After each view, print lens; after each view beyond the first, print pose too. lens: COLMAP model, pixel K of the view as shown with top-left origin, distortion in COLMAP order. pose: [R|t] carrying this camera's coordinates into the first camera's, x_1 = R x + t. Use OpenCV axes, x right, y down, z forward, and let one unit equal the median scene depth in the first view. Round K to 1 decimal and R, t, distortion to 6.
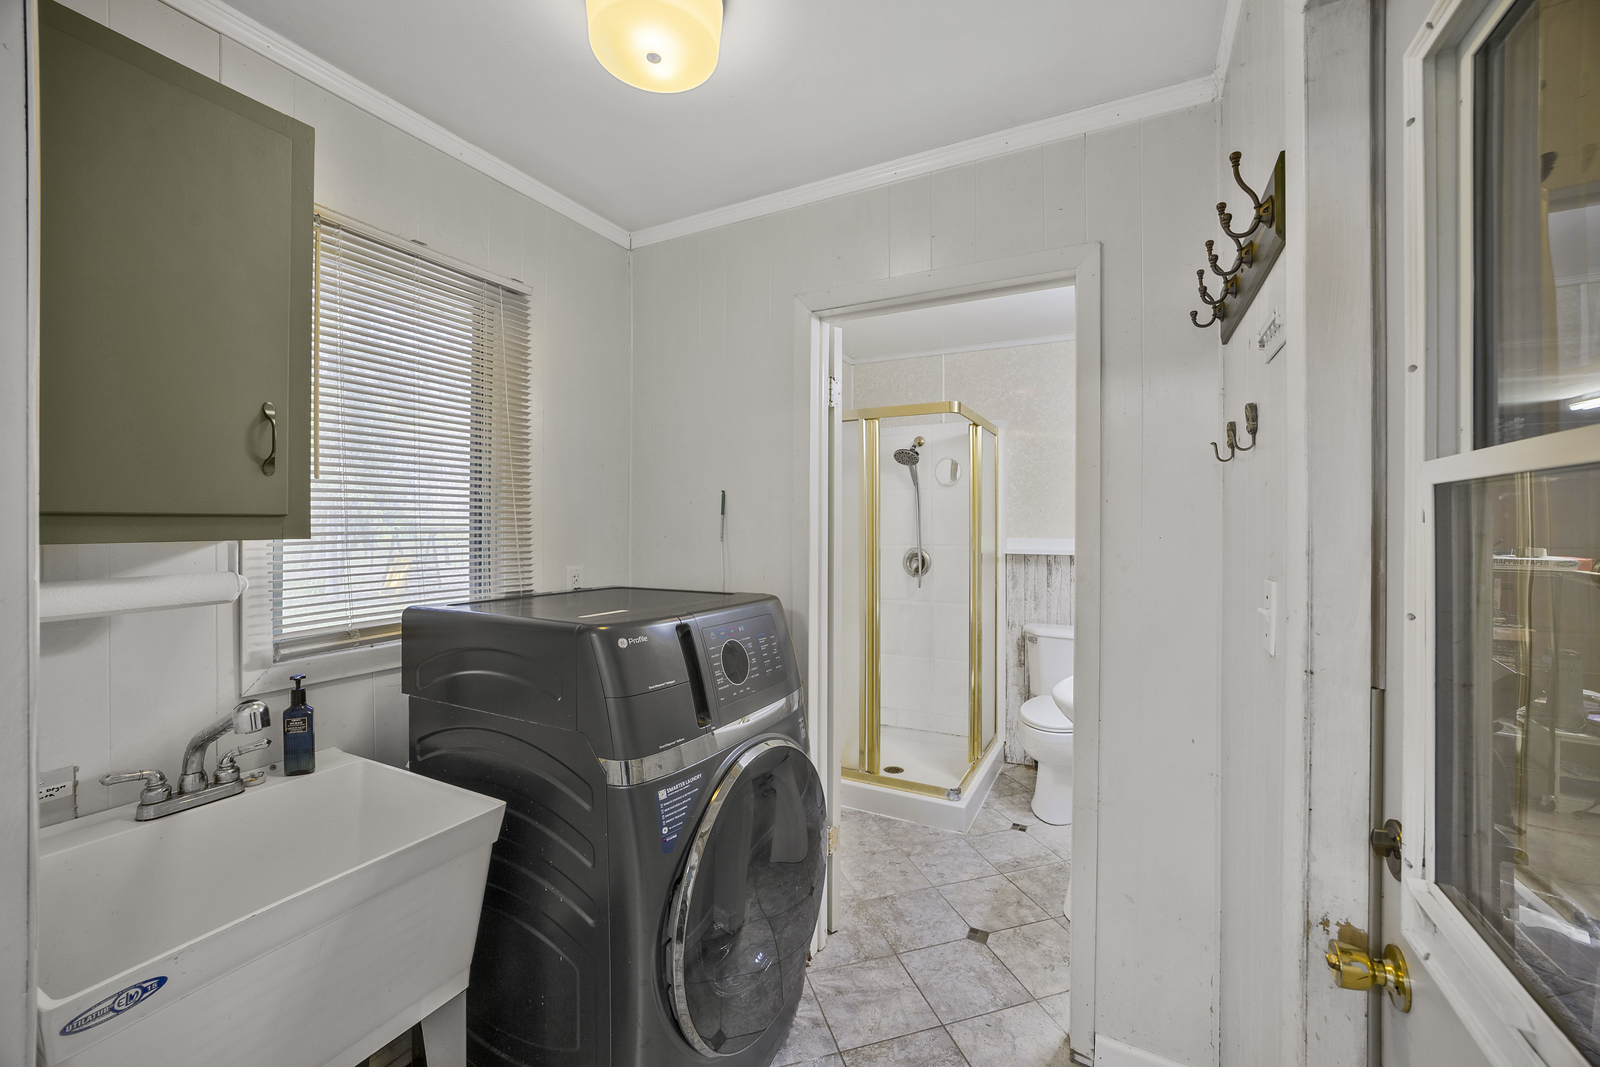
lens RADIAL K [[699.1, 0, 790.7], [0, 699.1, 526.8], [0, 0, 1]] dist [-0.056250, 0.018933]
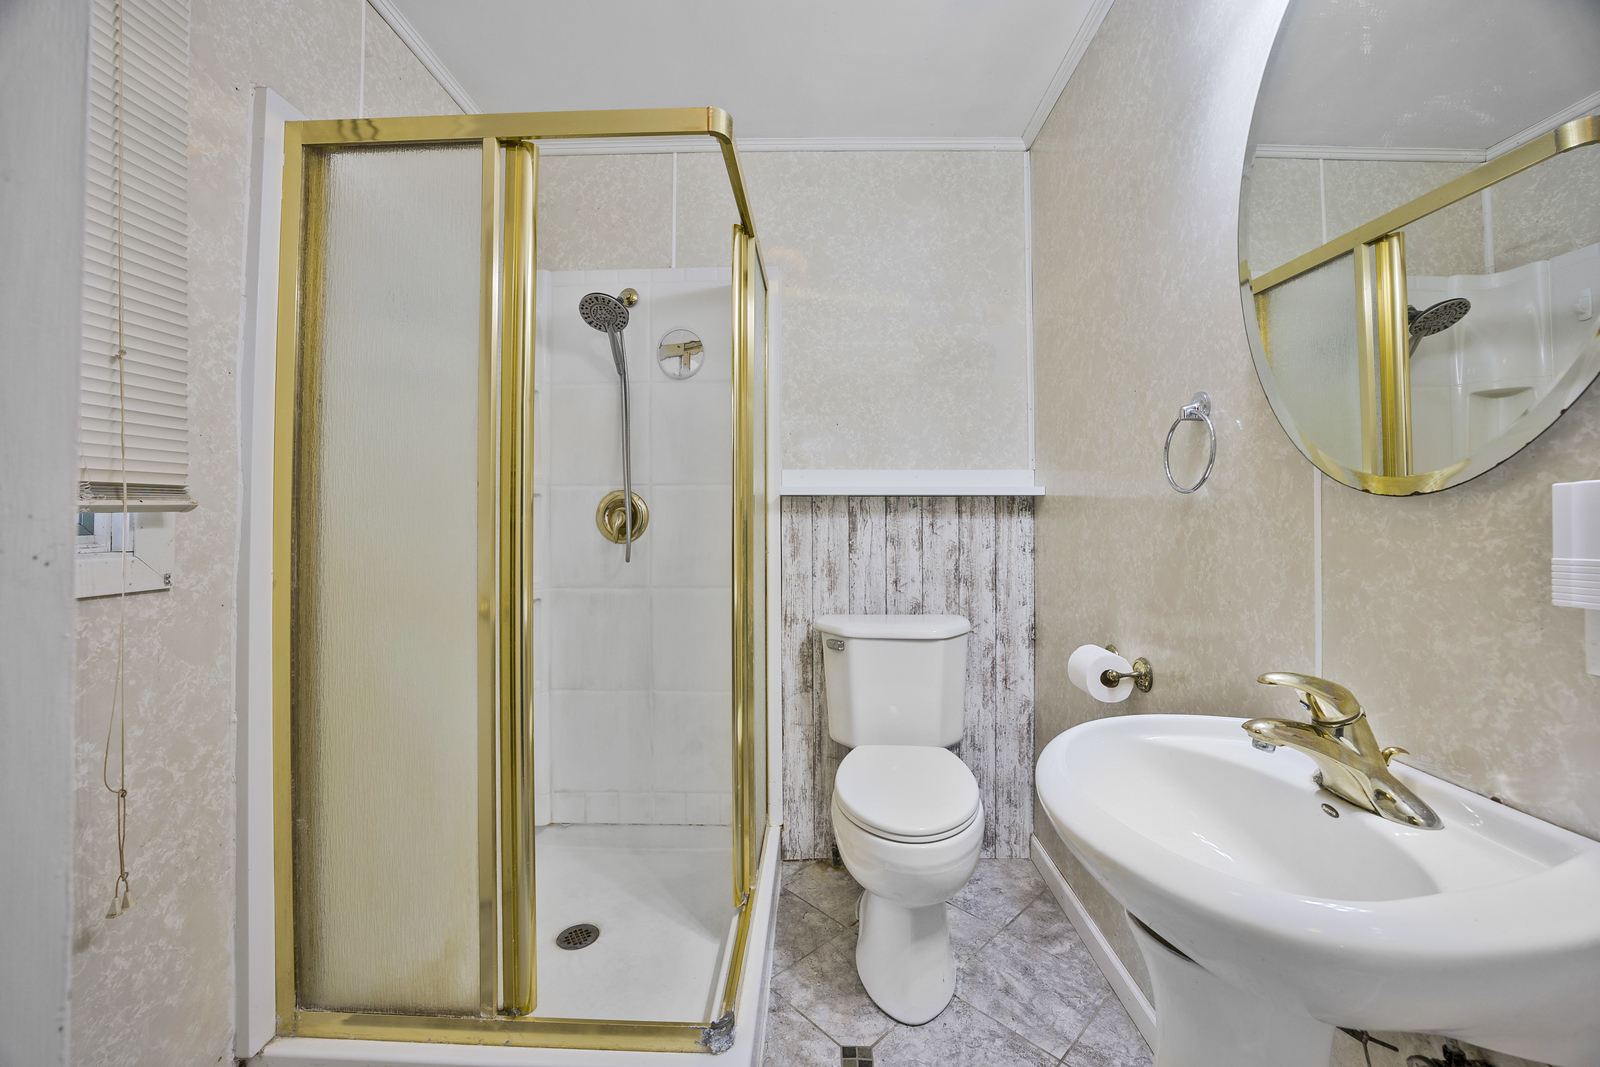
lens RADIAL K [[634.5, 0, 807.5], [0, 634.5, 513.1], [0, 0, 1]] dist [-0.046812, 0.014459]
pose [[0.893260, 0.008622, 0.449458, 0.092667], [0.003320, 0.999662, -0.025775, 0.065849], [-0.449529, 0.024516, 0.892929, 0.521530]]
